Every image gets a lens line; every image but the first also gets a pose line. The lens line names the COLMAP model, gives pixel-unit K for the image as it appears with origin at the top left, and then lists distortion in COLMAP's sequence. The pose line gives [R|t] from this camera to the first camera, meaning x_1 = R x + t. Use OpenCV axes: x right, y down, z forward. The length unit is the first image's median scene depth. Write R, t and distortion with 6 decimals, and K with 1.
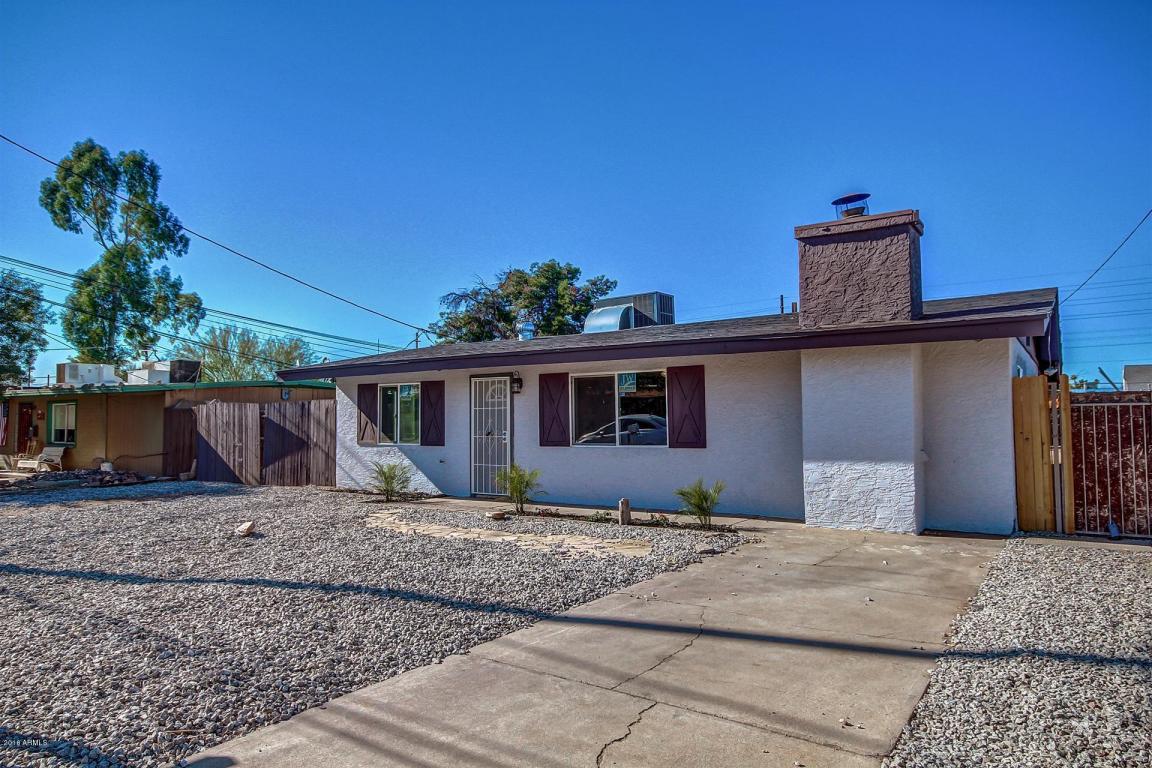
lens RADIAL K [[742.7, 0, 576.0], [0, 742.7, 384.0], [0, 0, 1]] dist [0.019436, -0.000153]
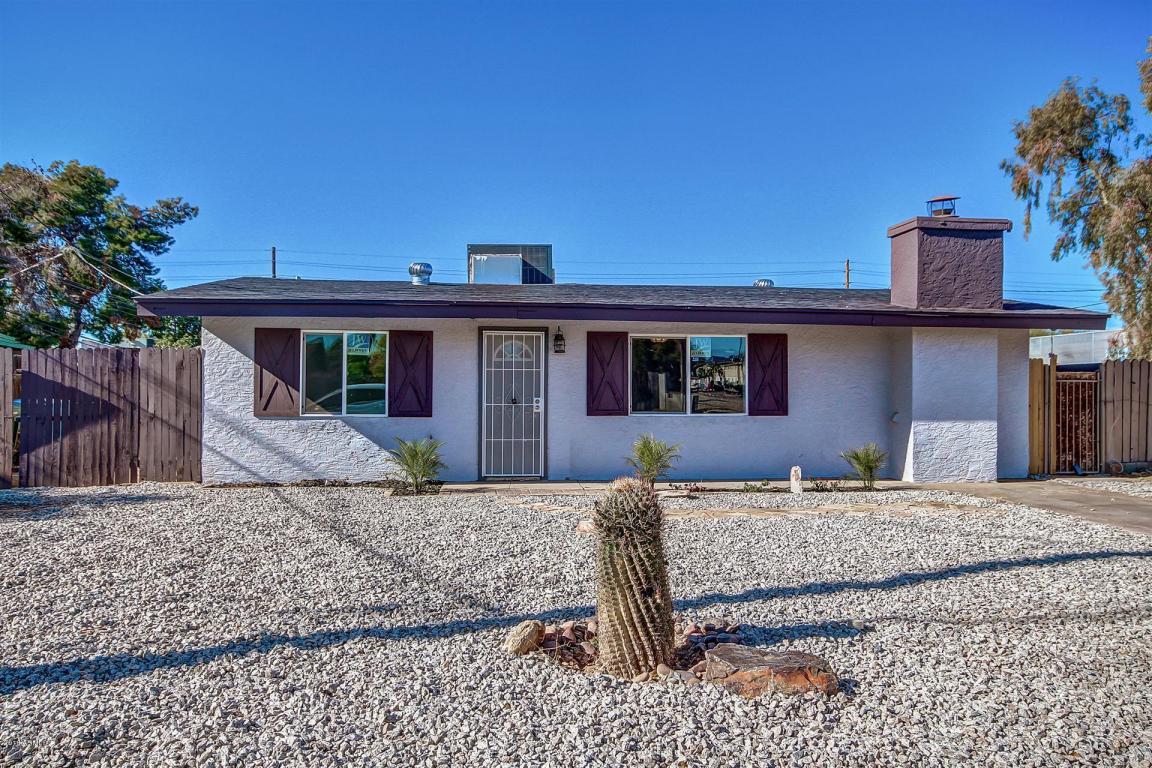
lens RADIAL K [[831.4, 0, 576.0], [0, 831.4, 384.0], [0, 0, 1]] dist [0.017886, 0.005173]
pose [[0.759019, 0.019408, 0.650779, -0.644861], [-0.043660, 0.998823, 0.021133, 0.025776], [-0.649603, -0.044453, 0.758973, 0.264379]]
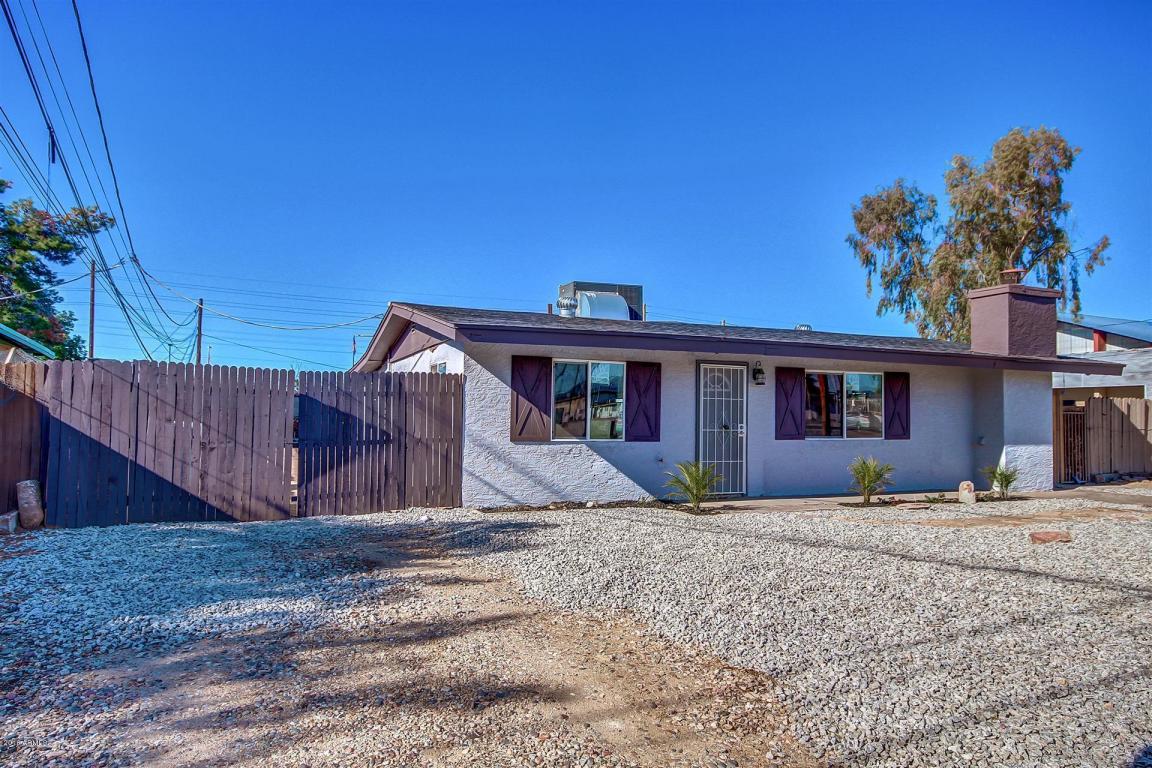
lens RADIAL K [[742.7, 0, 576.0], [0, 742.7, 384.0], [0, 0, 1]] dist [0.019436, -0.000153]
pose [[0.538342, 0.051259, 0.841166, -0.966579], [-0.059077, 0.997988, -0.023007, 0.045350], [-0.840653, -0.037308, 0.540287, 0.652944]]
